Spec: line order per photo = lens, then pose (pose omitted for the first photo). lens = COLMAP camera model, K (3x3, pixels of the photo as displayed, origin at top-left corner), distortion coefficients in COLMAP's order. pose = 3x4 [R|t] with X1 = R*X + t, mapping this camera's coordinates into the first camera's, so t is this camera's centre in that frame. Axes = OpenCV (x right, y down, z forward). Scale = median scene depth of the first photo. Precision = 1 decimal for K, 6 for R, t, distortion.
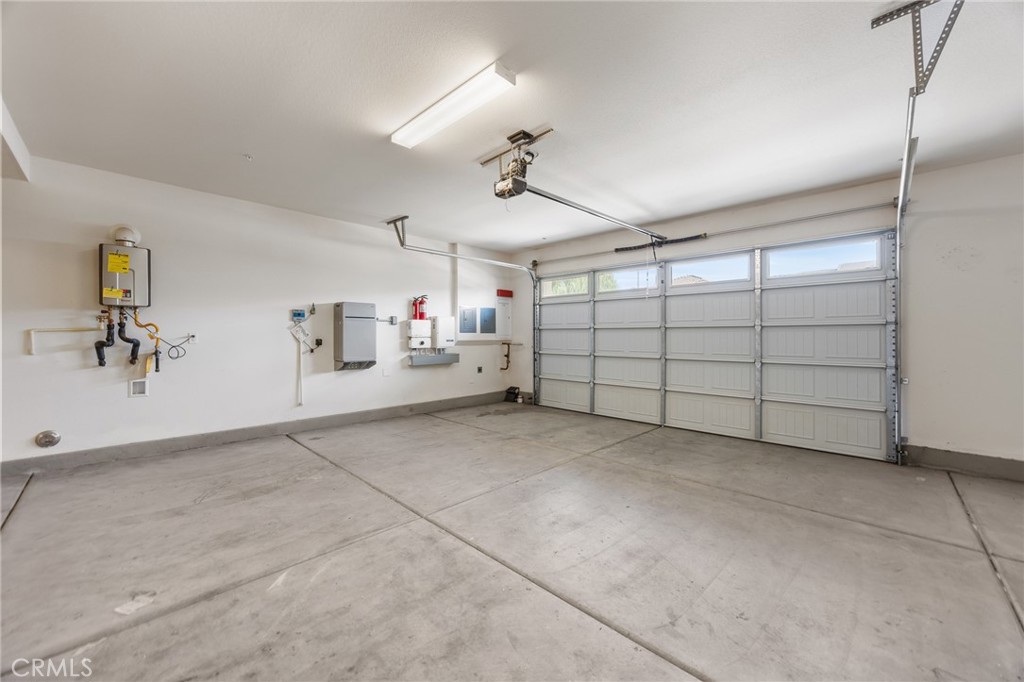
lens RADIAL K [[394.4, 0, 511.1], [0, 394.4, 336.6], [0, 0, 1]] dist [0.012355, -0.000065]
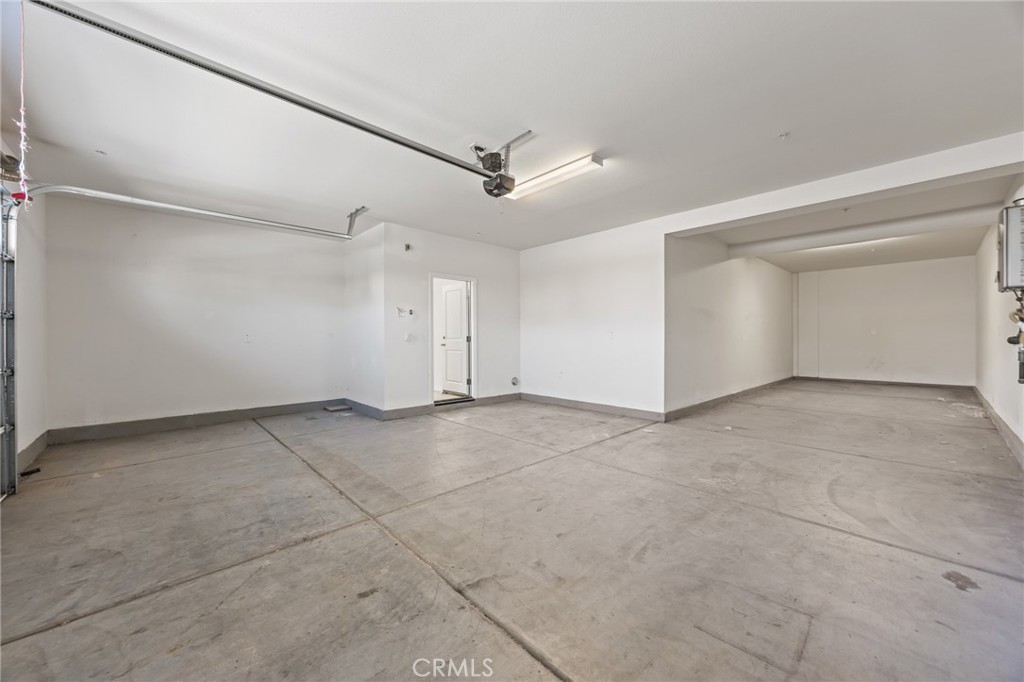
lens RADIAL K [[394.4, 0, 511.1], [0, 394.4, 336.6], [0, 0, 1]] dist [0.012355, -0.000065]
pose [[-0.998366, 0.003469, 0.057046, -0.080924], [0.003718, 0.999984, 0.004260, 0.005982], [-0.057030, 0.004465, -0.998362, 1.878742]]
